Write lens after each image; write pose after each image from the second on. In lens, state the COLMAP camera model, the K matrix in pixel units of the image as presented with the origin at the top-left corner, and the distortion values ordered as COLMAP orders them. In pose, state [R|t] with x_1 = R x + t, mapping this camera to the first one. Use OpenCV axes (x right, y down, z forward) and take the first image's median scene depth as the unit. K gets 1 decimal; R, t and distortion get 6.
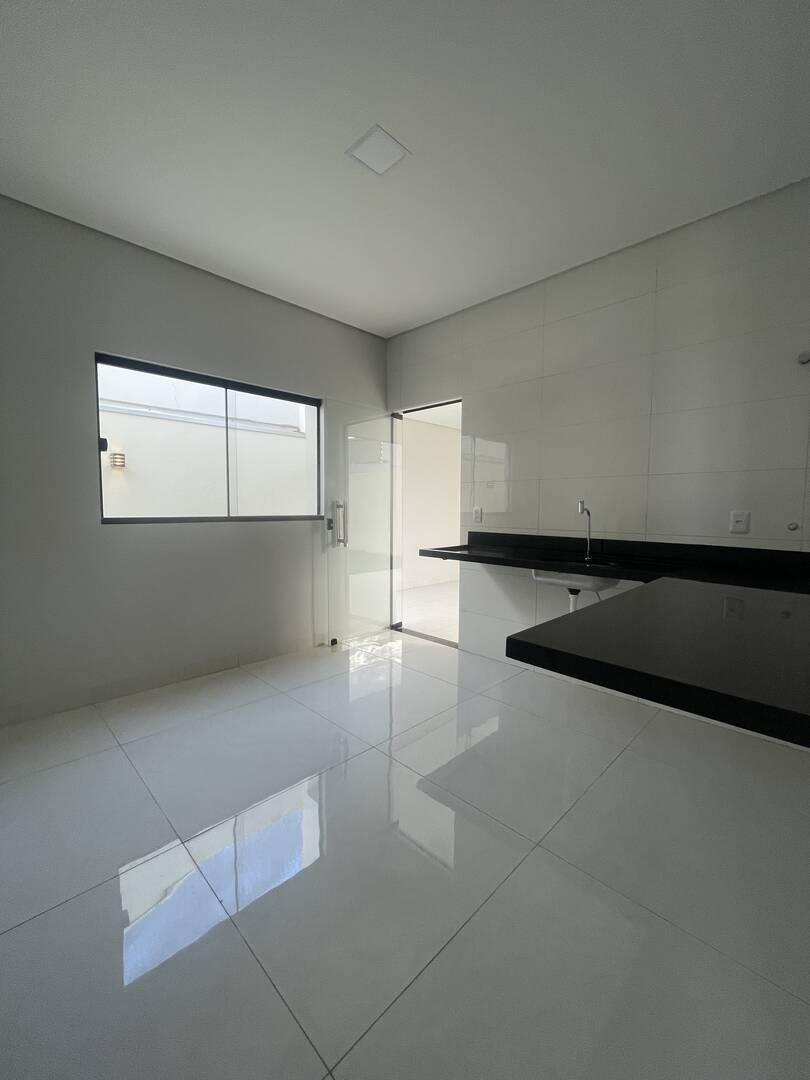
lens RADIAL K [[436.4, 0, 413.3], [0, 436.4, 547.5], [0, 0, 1]] dist [-0.001067, -0.000118]
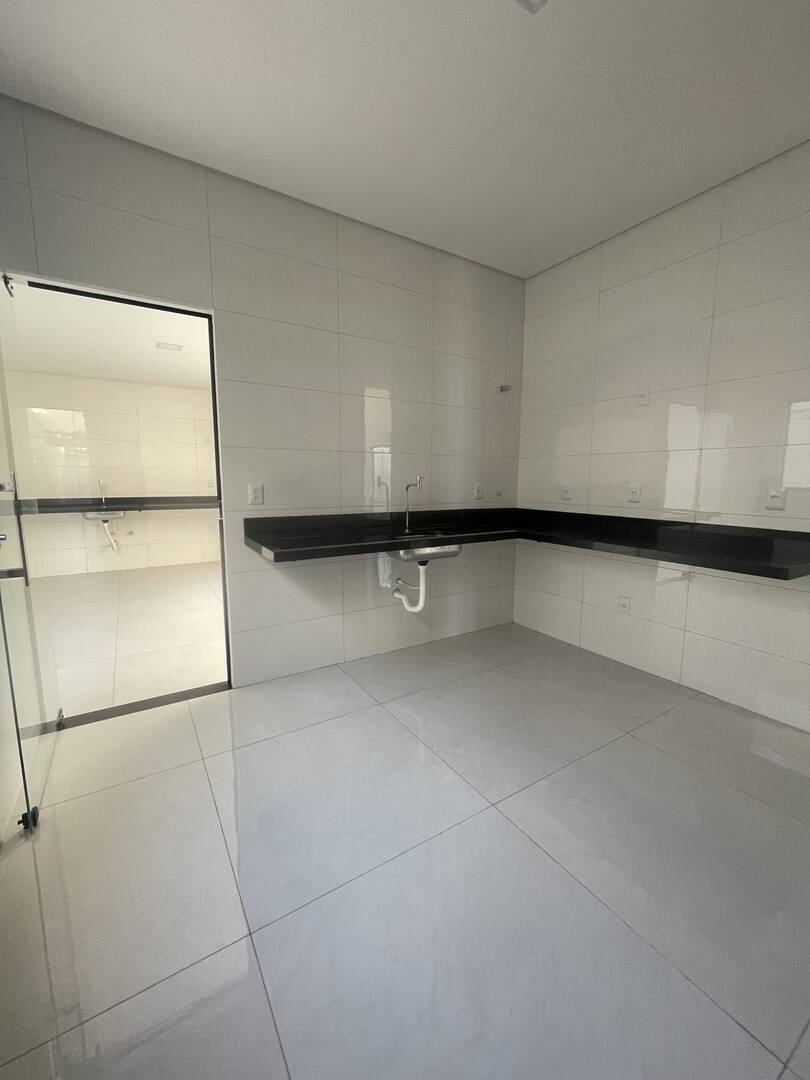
lens RADIAL K [[436.4, 0, 409.7], [0, 436.4, 539.3], [0, 0, 1]] dist [-0.001067, -0.000118]
pose [[0.220211, -0.139265, 0.965460, -0.626207], [0.089203, 0.988484, 0.122240, -0.083707], [-0.971365, 0.059203, 0.230098, 0.747636]]
